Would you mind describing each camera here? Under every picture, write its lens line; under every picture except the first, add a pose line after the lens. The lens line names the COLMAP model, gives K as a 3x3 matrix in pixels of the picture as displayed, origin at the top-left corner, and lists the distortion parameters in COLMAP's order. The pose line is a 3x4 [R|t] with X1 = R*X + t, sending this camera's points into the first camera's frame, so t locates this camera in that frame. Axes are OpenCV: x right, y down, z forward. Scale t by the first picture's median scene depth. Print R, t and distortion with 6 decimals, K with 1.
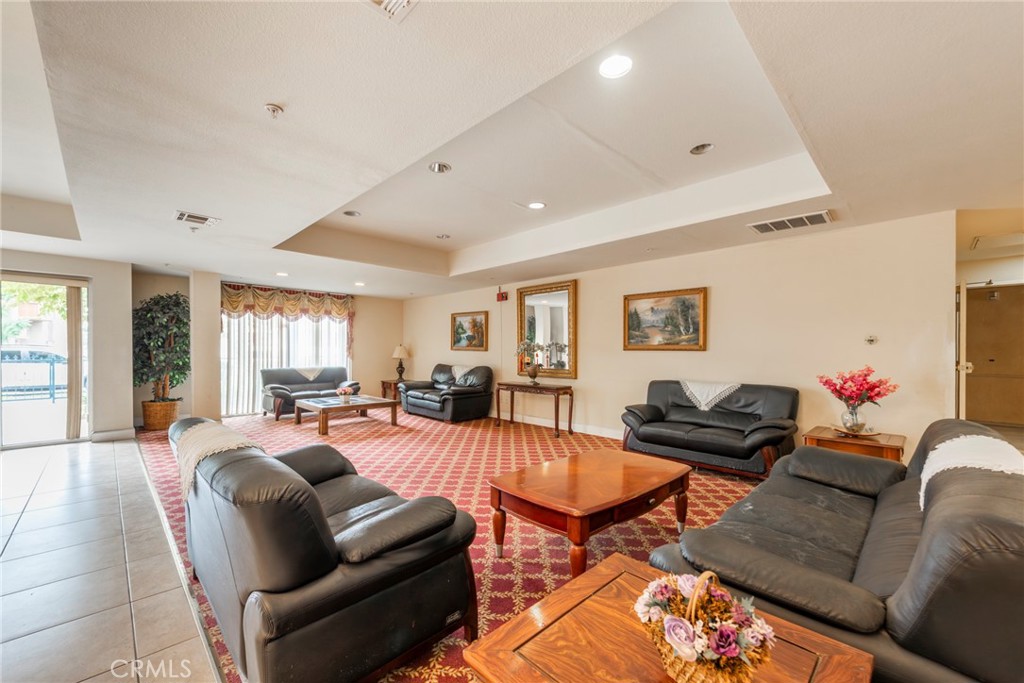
lens RADIAL K [[410.1, 0, 509.5], [0, 410.1, 352.2], [0, 0, 1]] dist [0.002177, -0.000340]
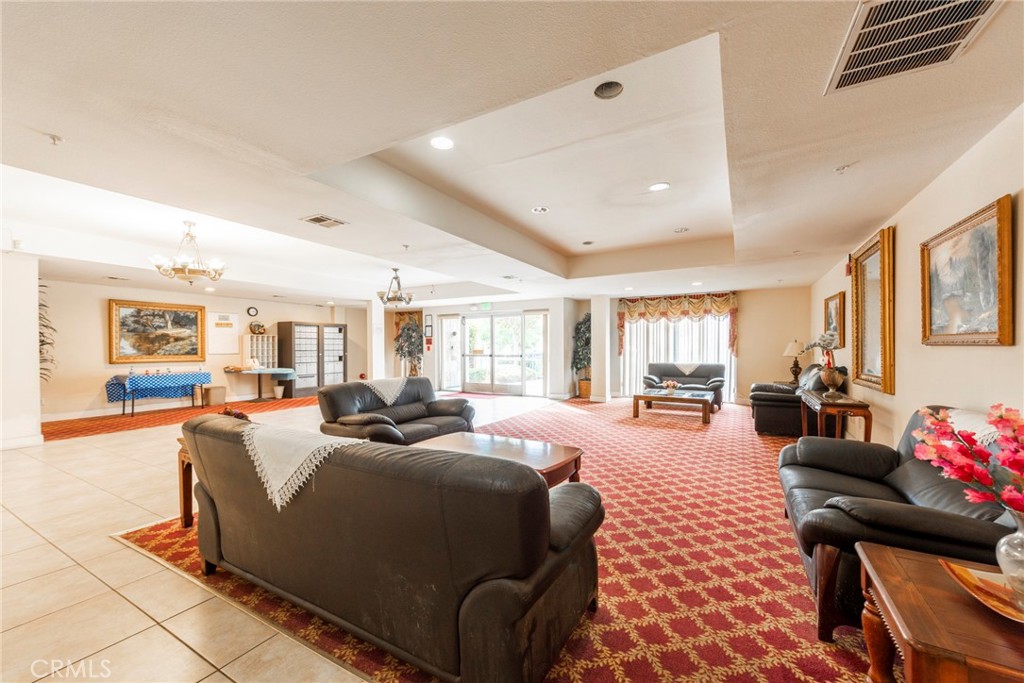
lens RADIAL K [[410.1, 0, 509.5], [0, 410.1, 352.2], [0, 0, 1]] dist [0.002177, -0.000340]
pose [[0.267664, 0.004863, -0.963500, 0.471227], [0.001317, 0.999984, 0.005413, 0.000815], [0.963511, -0.002718, 0.267653, 0.243286]]
